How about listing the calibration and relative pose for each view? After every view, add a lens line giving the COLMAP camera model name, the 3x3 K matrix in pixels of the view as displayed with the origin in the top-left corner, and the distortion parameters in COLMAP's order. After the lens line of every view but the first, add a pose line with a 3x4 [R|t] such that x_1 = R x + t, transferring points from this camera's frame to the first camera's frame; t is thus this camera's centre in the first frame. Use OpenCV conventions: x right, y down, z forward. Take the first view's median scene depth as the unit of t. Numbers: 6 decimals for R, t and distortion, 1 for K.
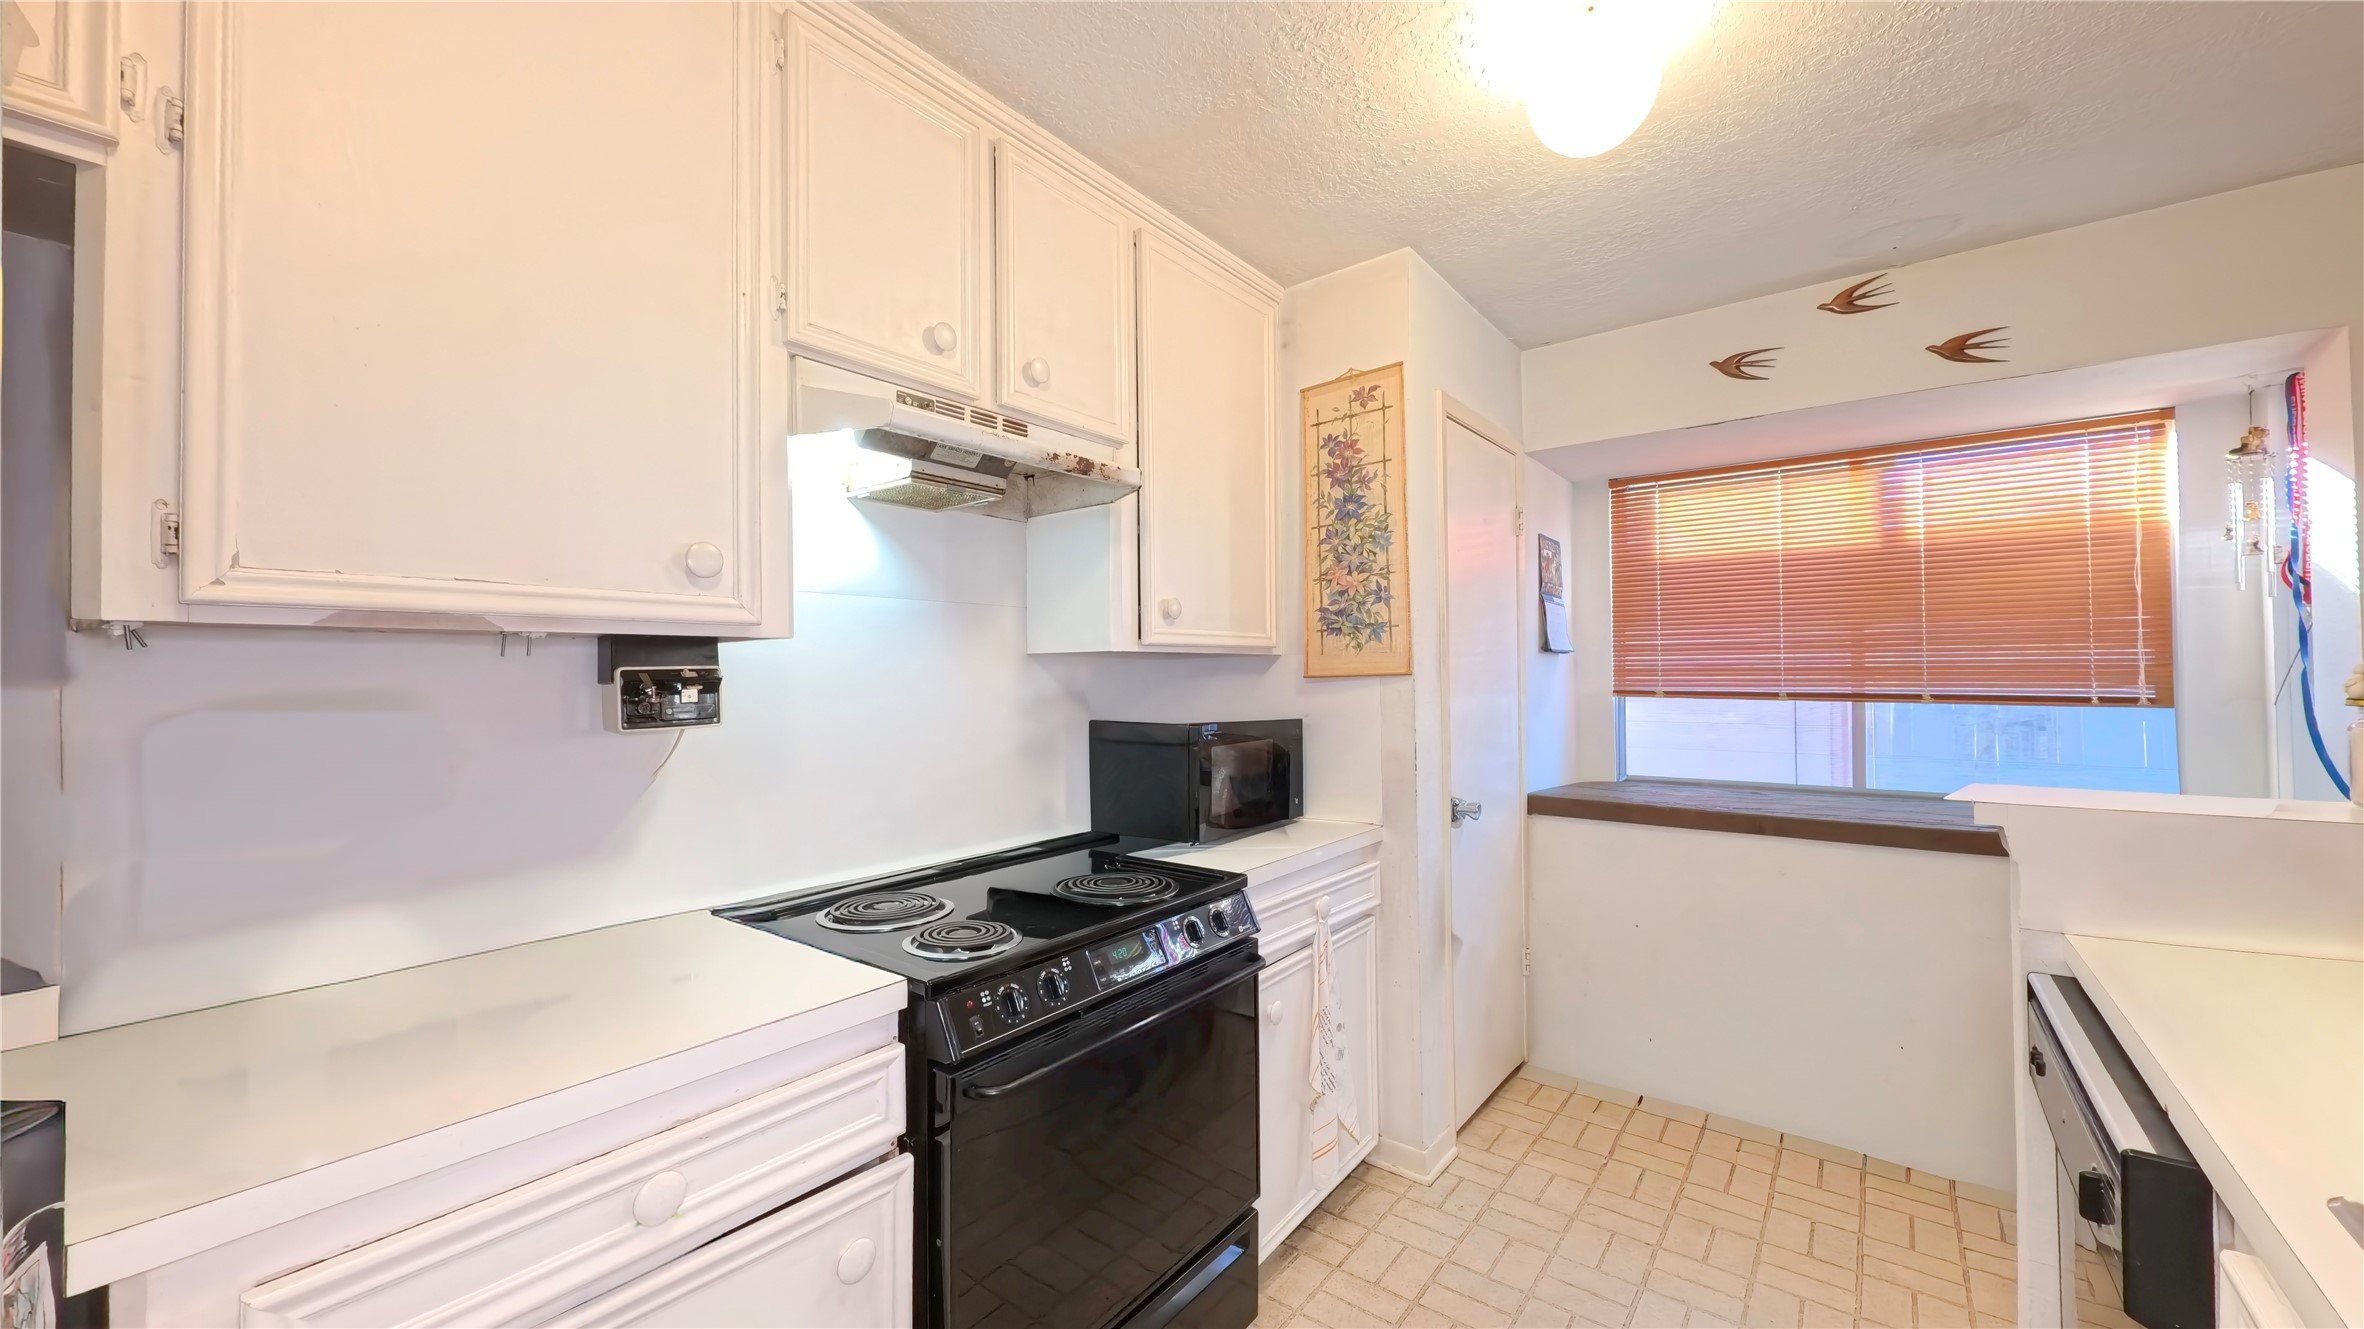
lens RADIAL K [[872.4, 0, 1182.0], [0, 872.4, 664.5], [0, 0, 1]] dist [0.000663, -0.002297]
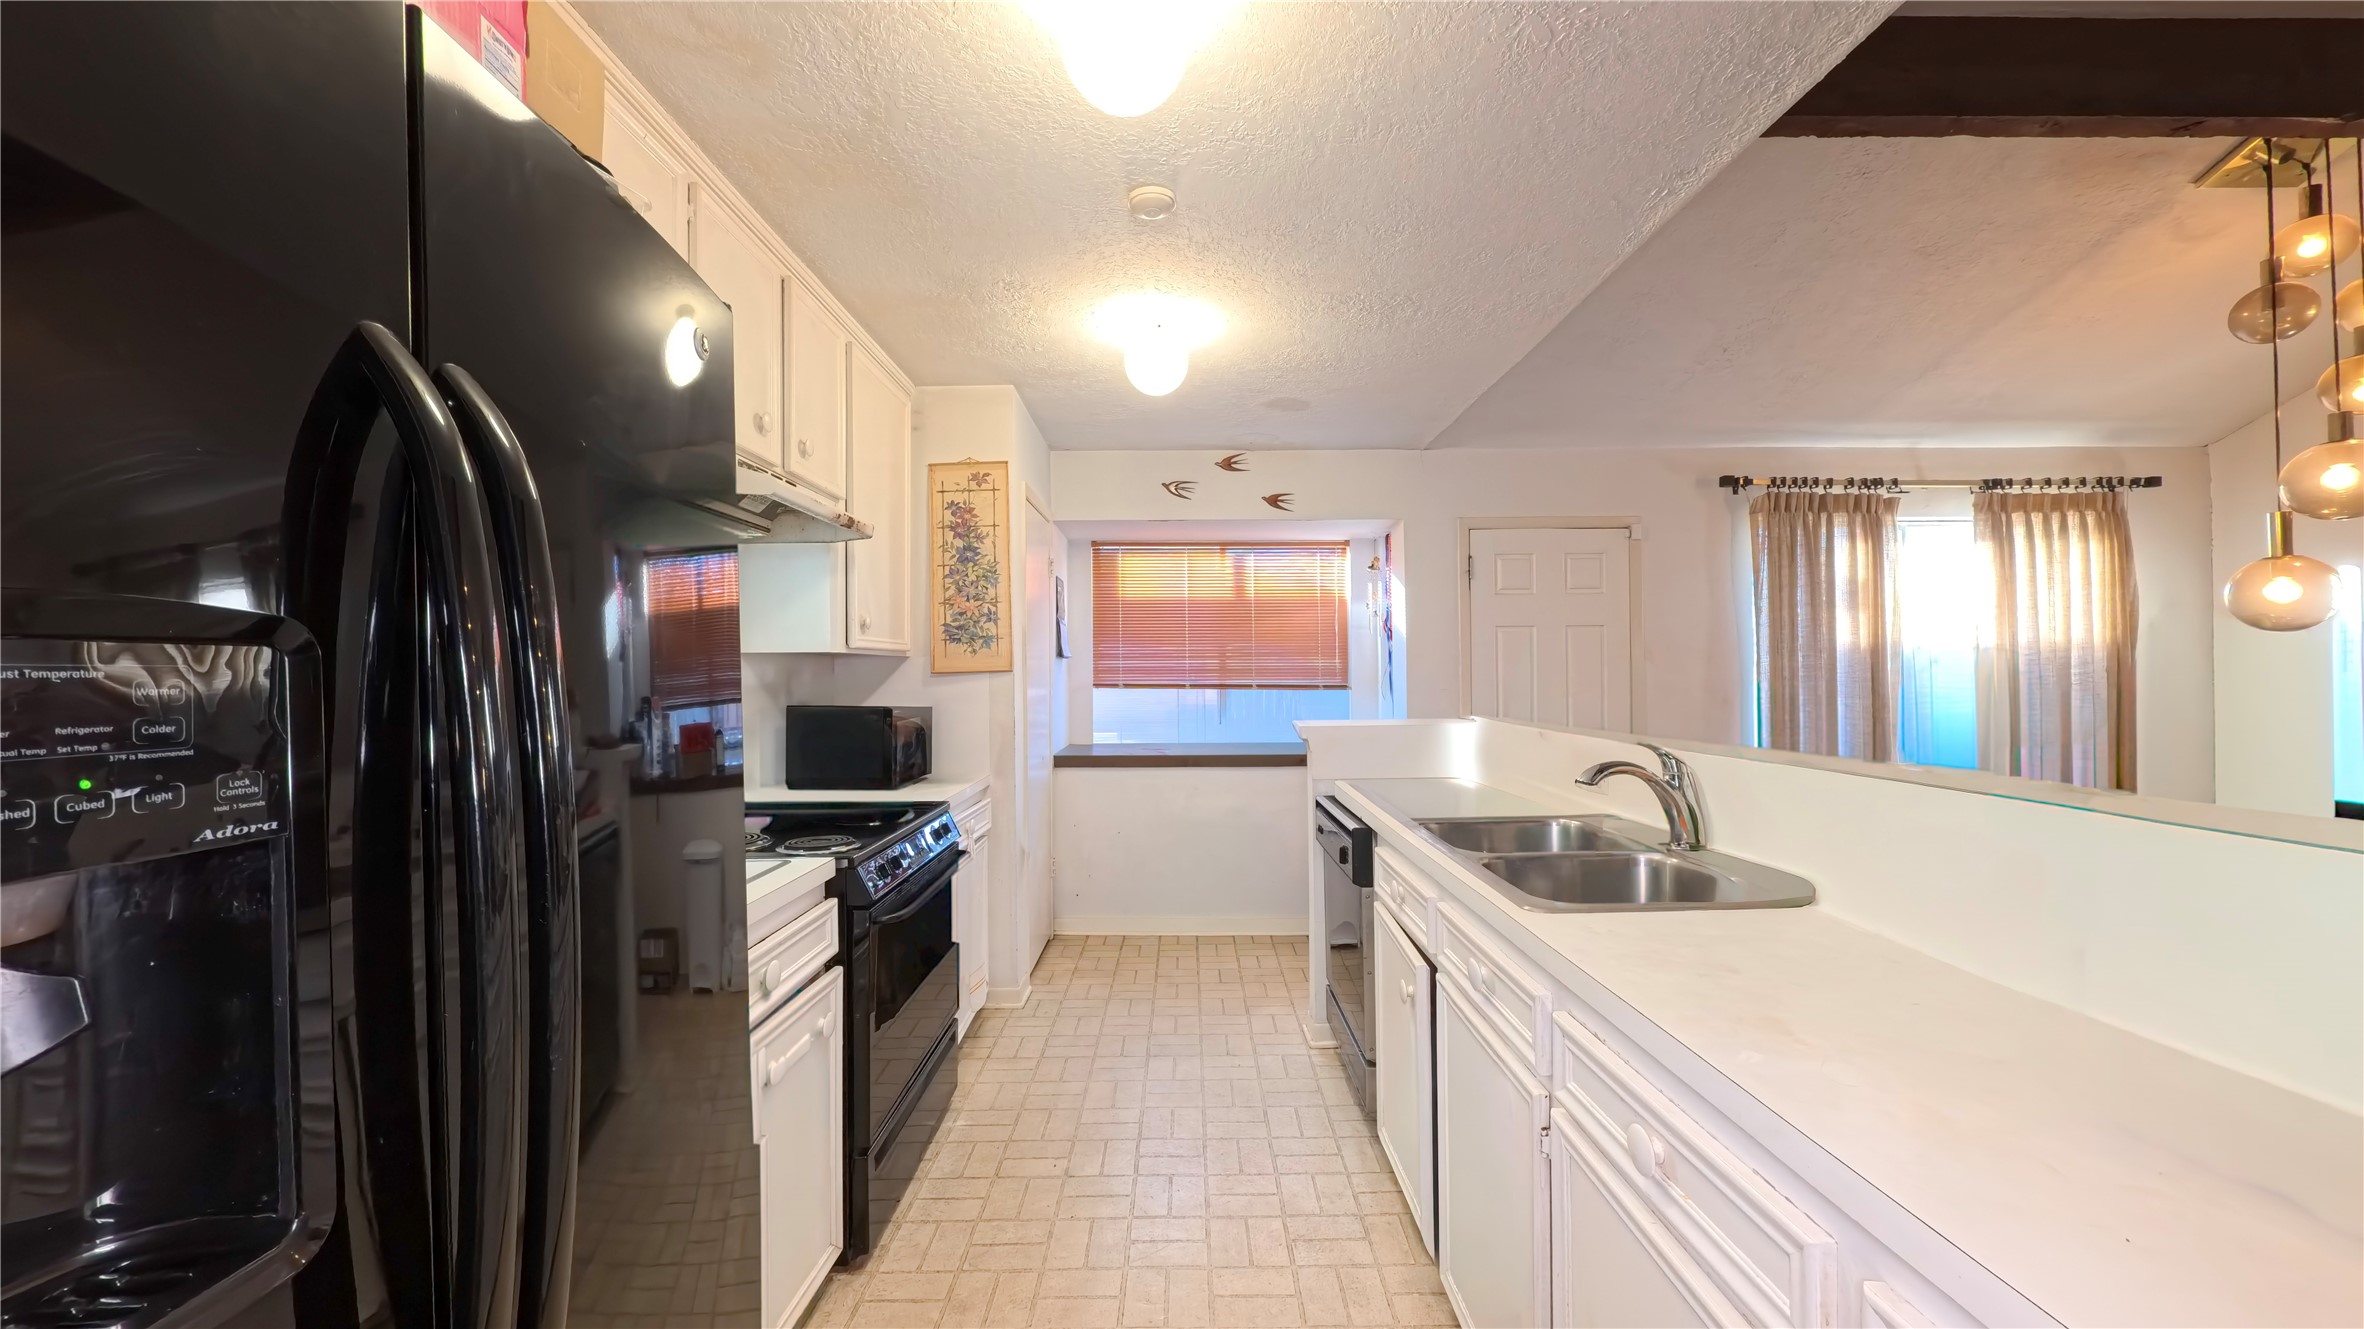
lens RADIAL K [[813.9, 0, 1182.0], [0, 813.9, 664.5], [0, 0, 1]] dist [-0.005094, -0.000211]
pose [[0.786681, 0.009064, 0.617293, -0.353848], [-0.006974, 0.999959, -0.005796, 0.005744], [-0.617320, 0.000255, 0.786712, -0.265916]]
